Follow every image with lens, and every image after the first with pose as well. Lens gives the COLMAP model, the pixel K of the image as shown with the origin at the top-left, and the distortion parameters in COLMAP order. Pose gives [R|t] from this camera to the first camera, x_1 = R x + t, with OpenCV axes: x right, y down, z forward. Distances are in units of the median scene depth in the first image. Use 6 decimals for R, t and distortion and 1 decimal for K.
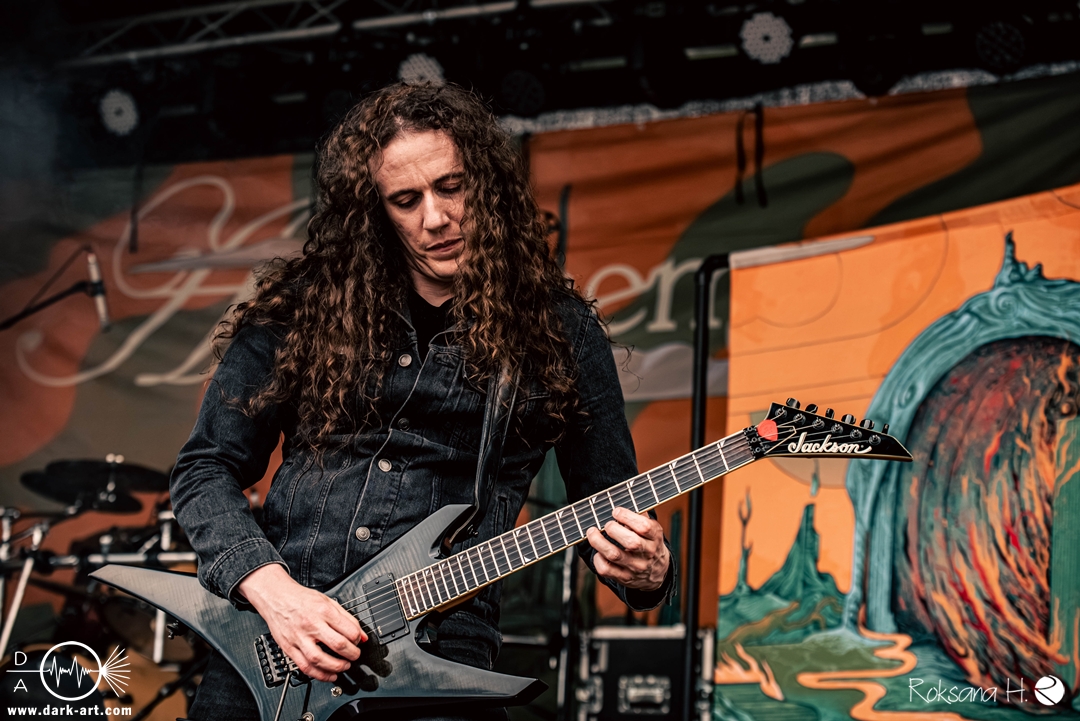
lens RADIAL K [[2228.6, 0, 537.0], [0, 2228.6, 358.3], [0, 0, 1]] dist [0.079996, 0.000000]
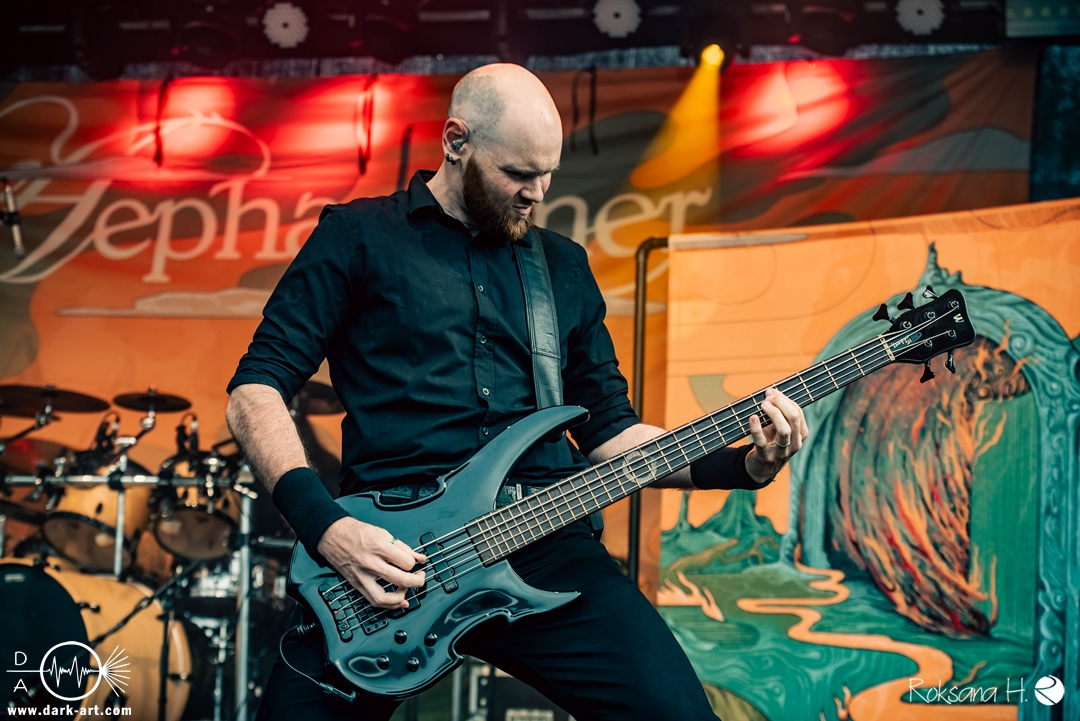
lens RADIAL K [[2228.6, 0, 548.2], [0, 2228.6, 363.2], [0, 0, 1]] dist [0.079996, 0.000000]
pose [[0.975083, 0.024465, 0.220485, -0.261104], [-0.040850, 0.996706, 0.070065, -0.068058], [-0.218045, -0.077326, 0.972871, -0.140833]]
